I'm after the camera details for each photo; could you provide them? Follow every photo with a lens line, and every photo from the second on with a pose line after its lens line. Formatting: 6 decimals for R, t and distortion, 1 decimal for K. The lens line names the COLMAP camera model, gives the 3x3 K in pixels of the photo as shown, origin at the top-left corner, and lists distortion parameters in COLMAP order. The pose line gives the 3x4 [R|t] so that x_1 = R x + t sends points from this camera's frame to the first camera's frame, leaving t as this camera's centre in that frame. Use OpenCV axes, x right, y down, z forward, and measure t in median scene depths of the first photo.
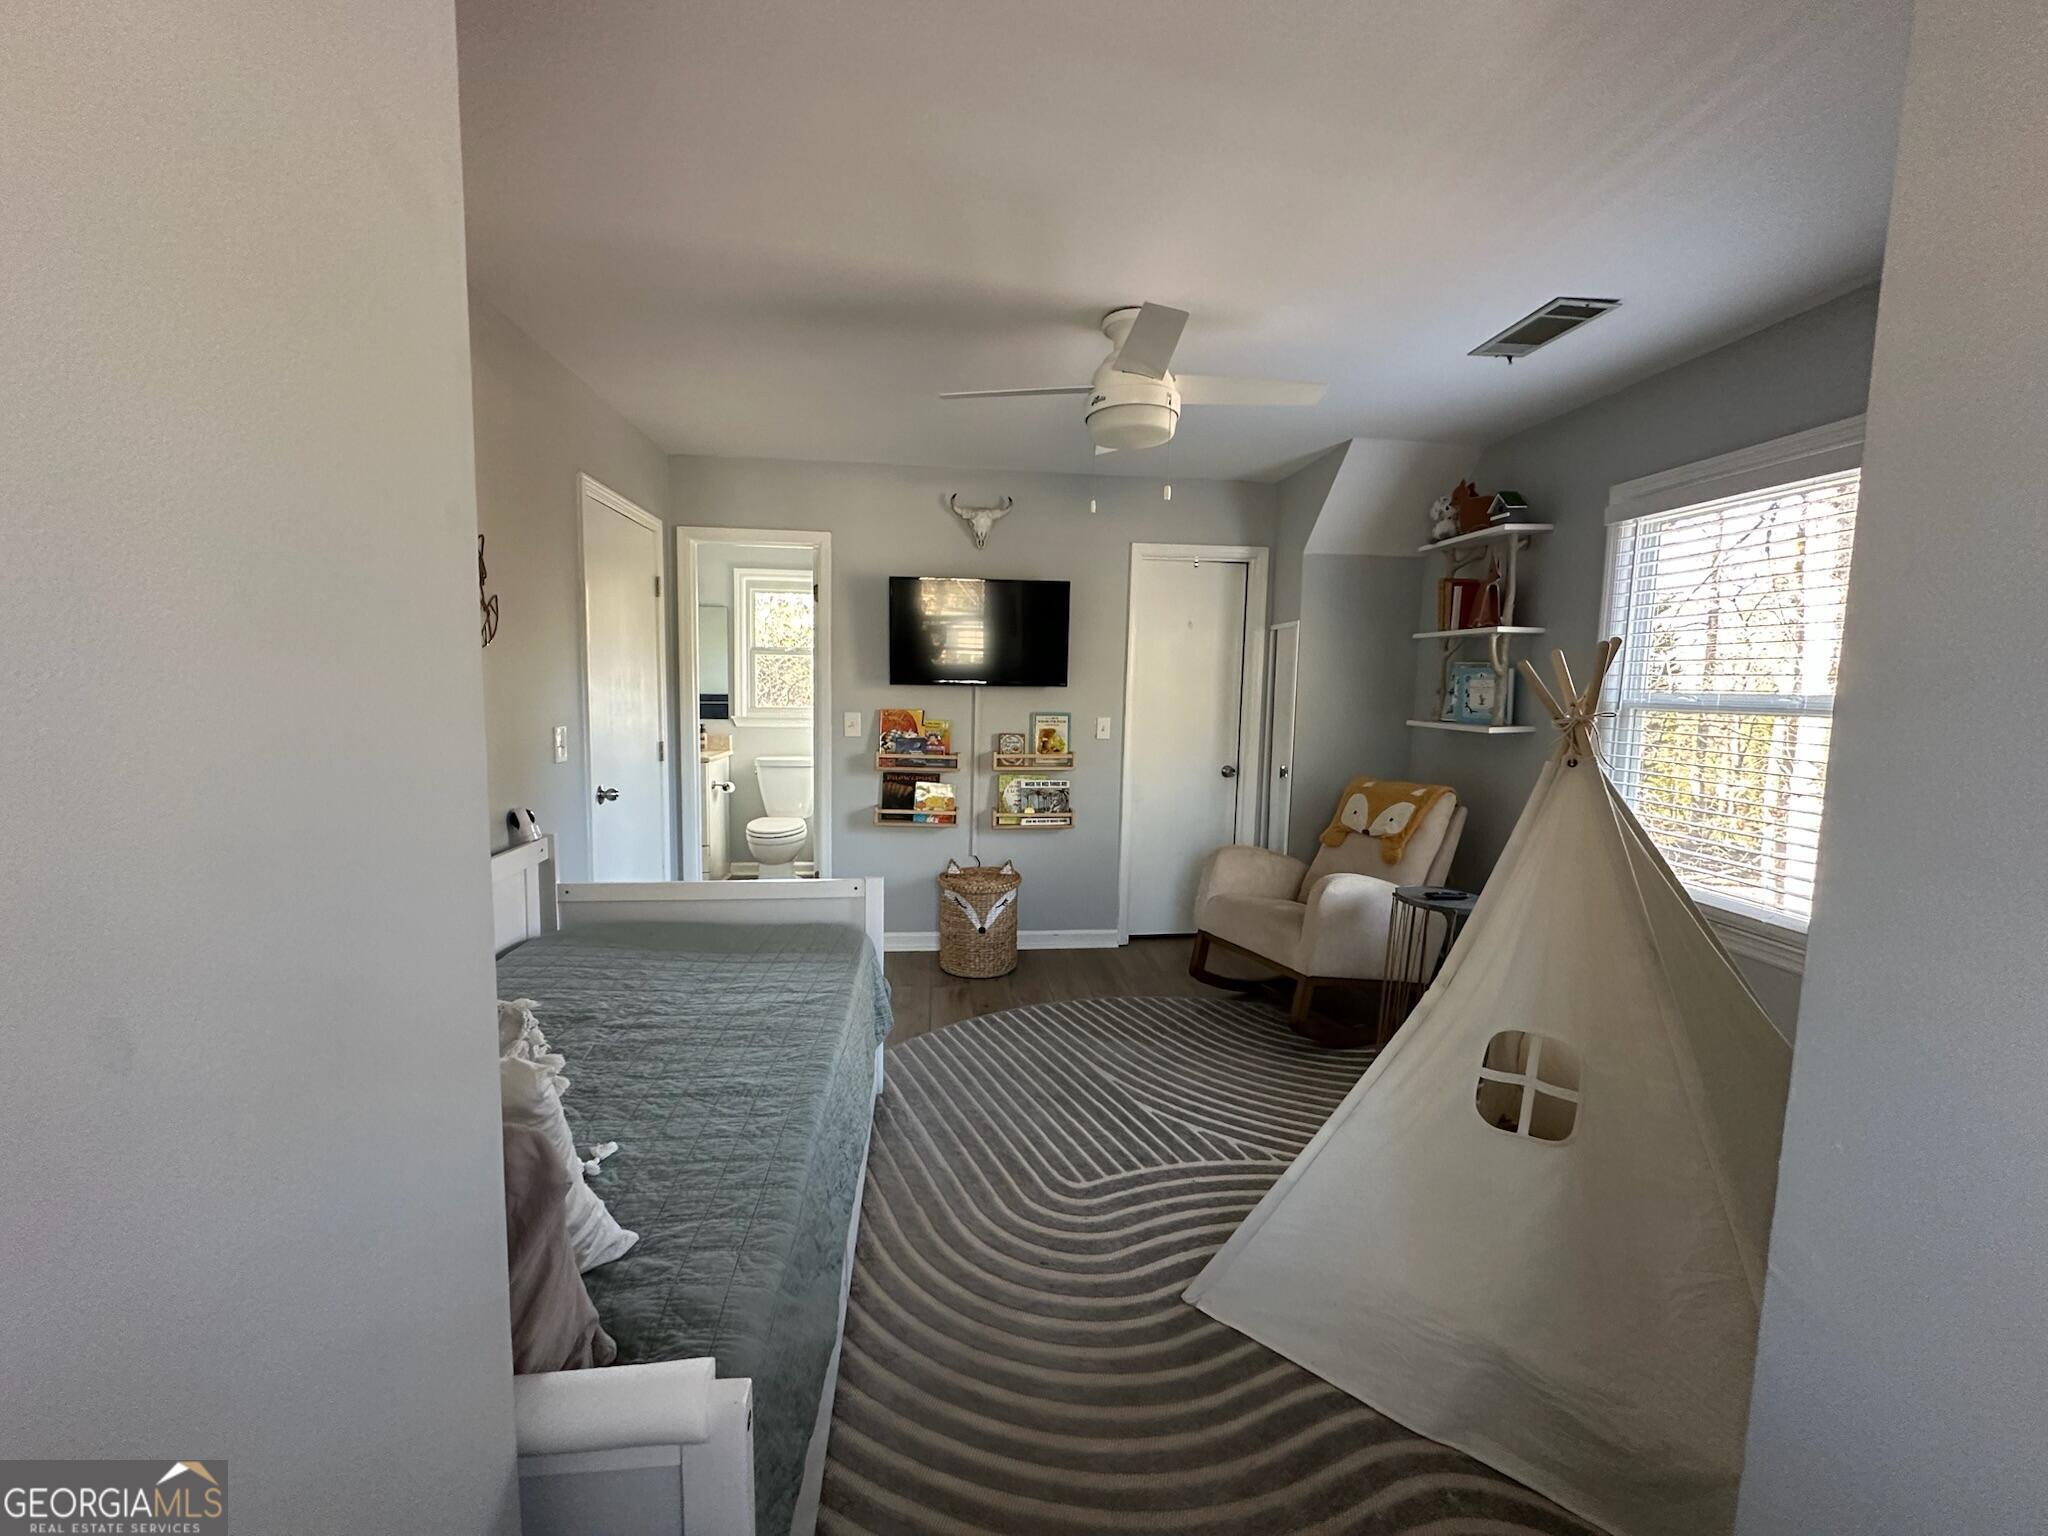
lens RADIAL K [[810.2, 0, 1024.0], [0, 810.2, 768.0], [0, 0, 1]] dist [0.001223, 0.000222]
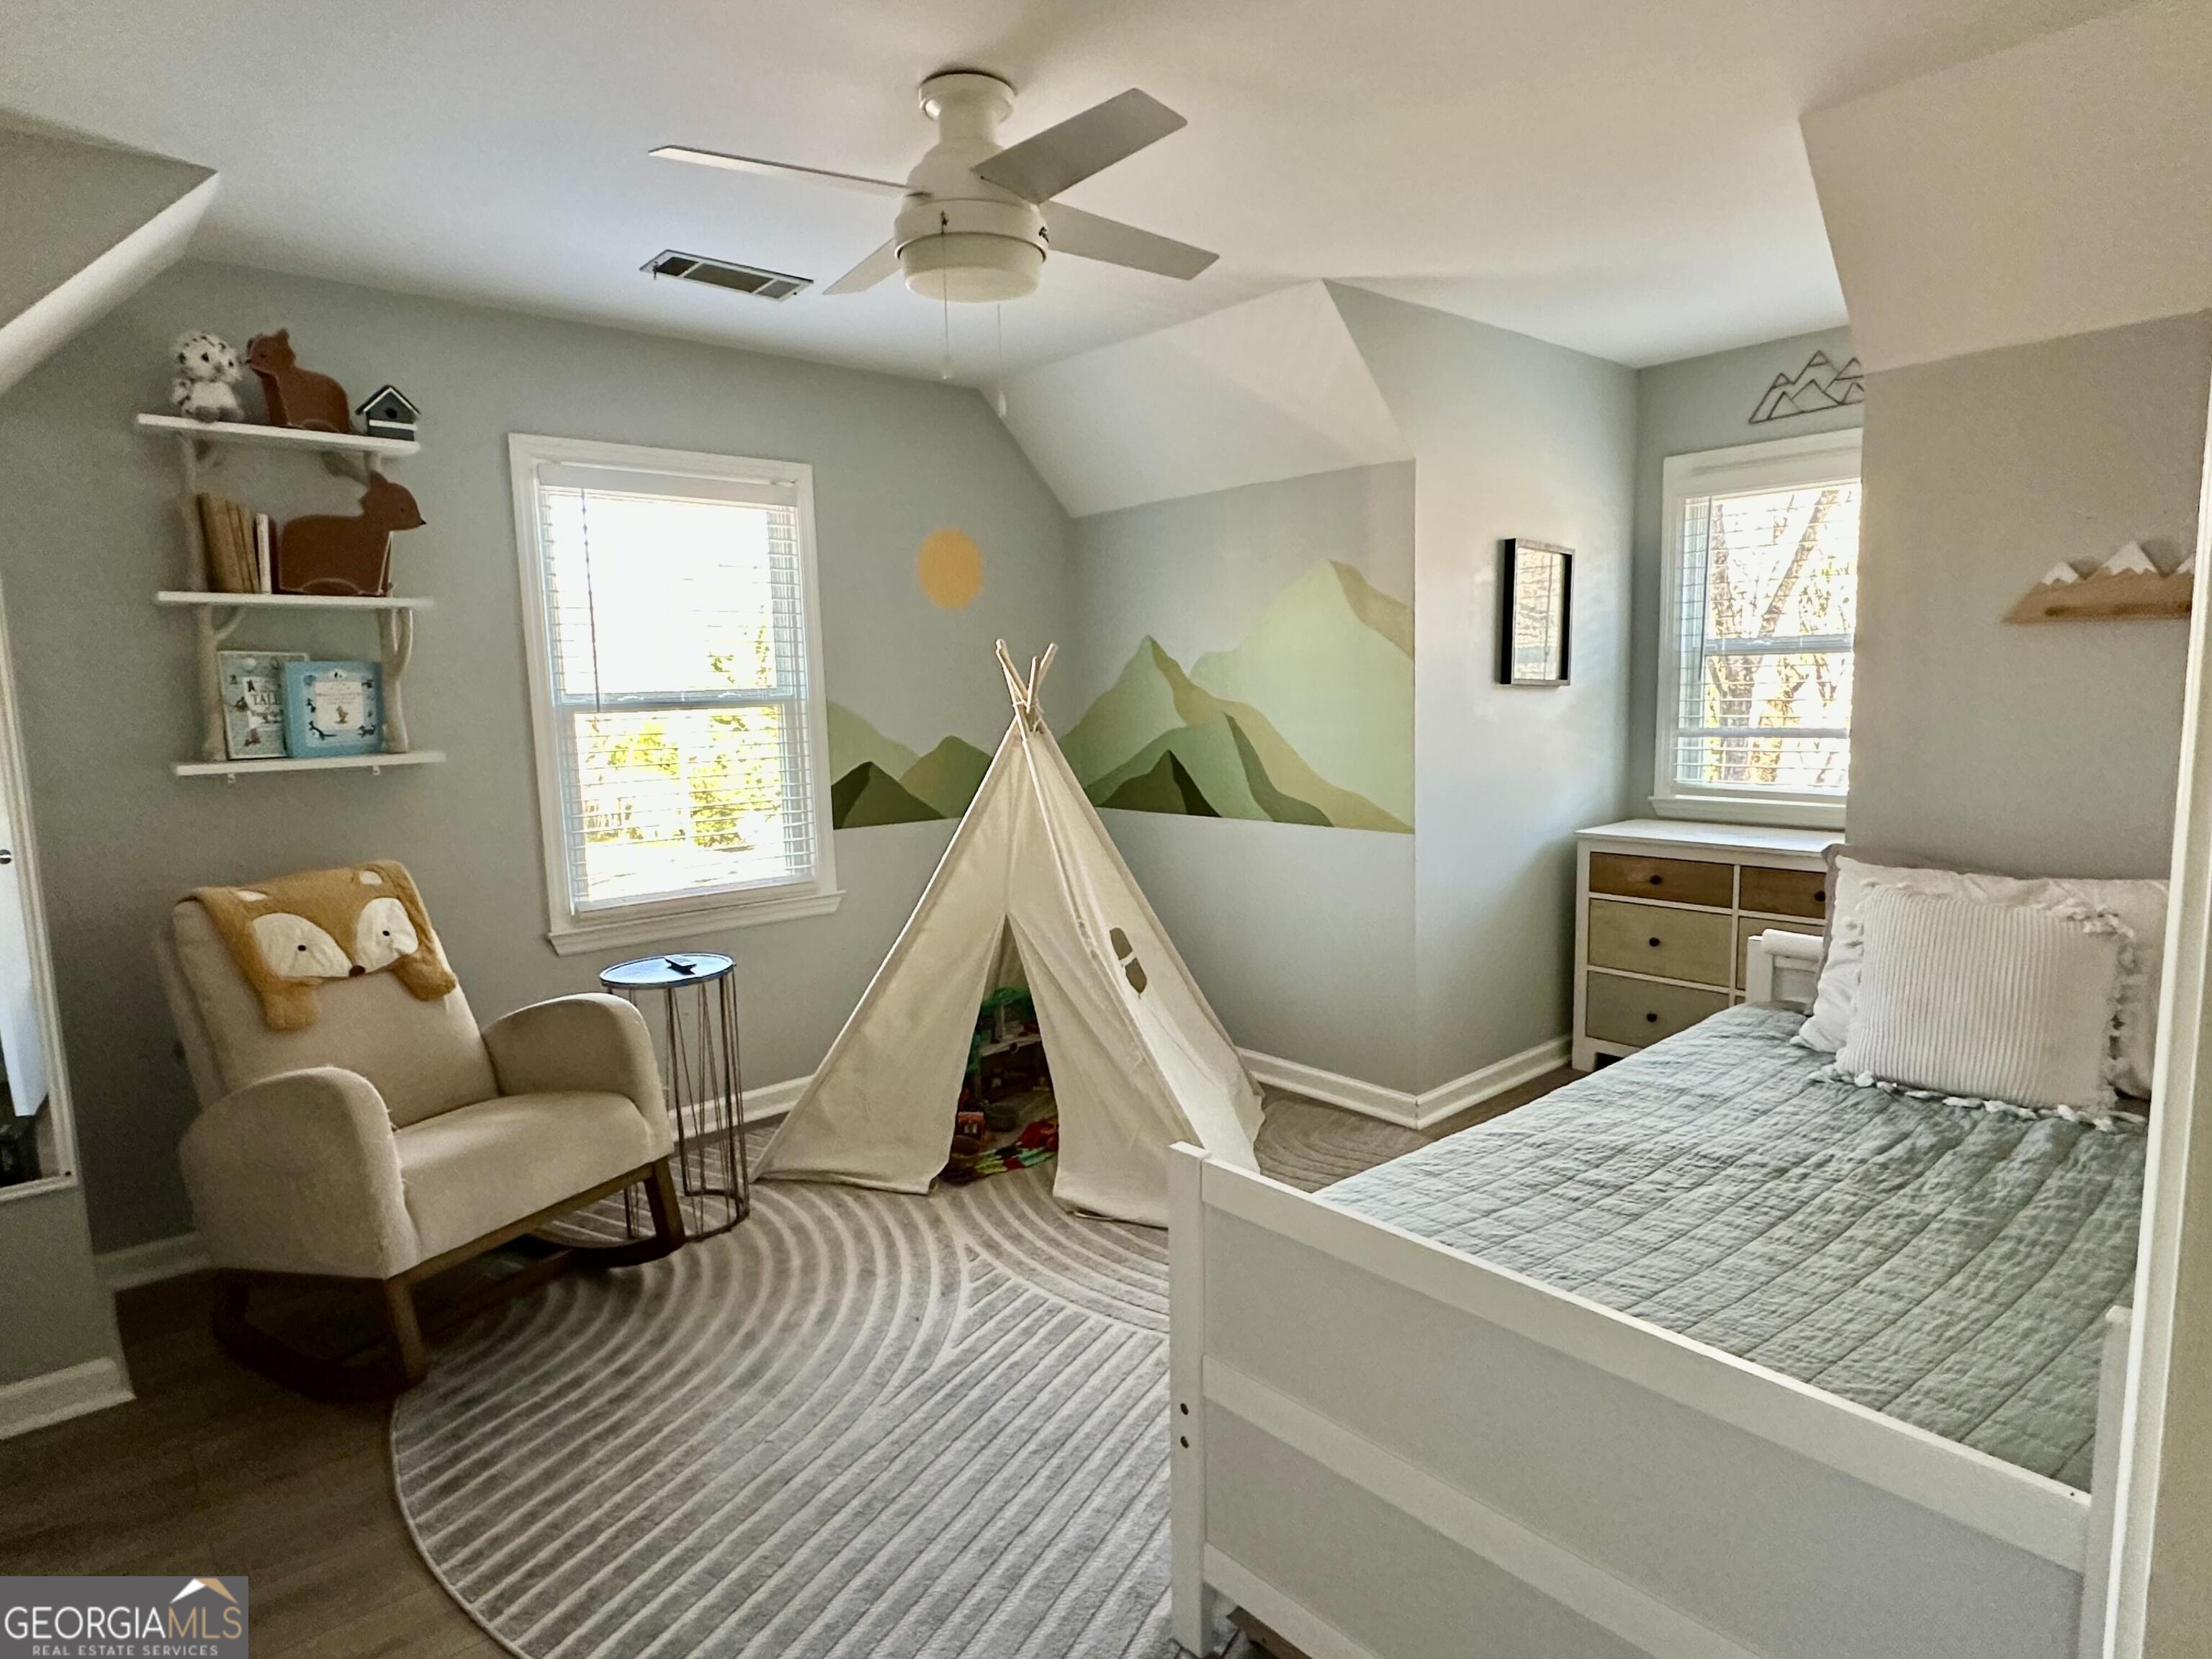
lens RADIAL K [[1199.6, 0, 1106.0], [0, 1199.6, 829.5], [0, 0, 1]] dist [-0.001383, -0.000271]
pose [[-0.567760, -0.103178, 0.816702, -0.491139], [0.103300, 0.975342, 0.195033, -0.114644], [-0.816687, 0.195097, -0.543102, 1.020452]]
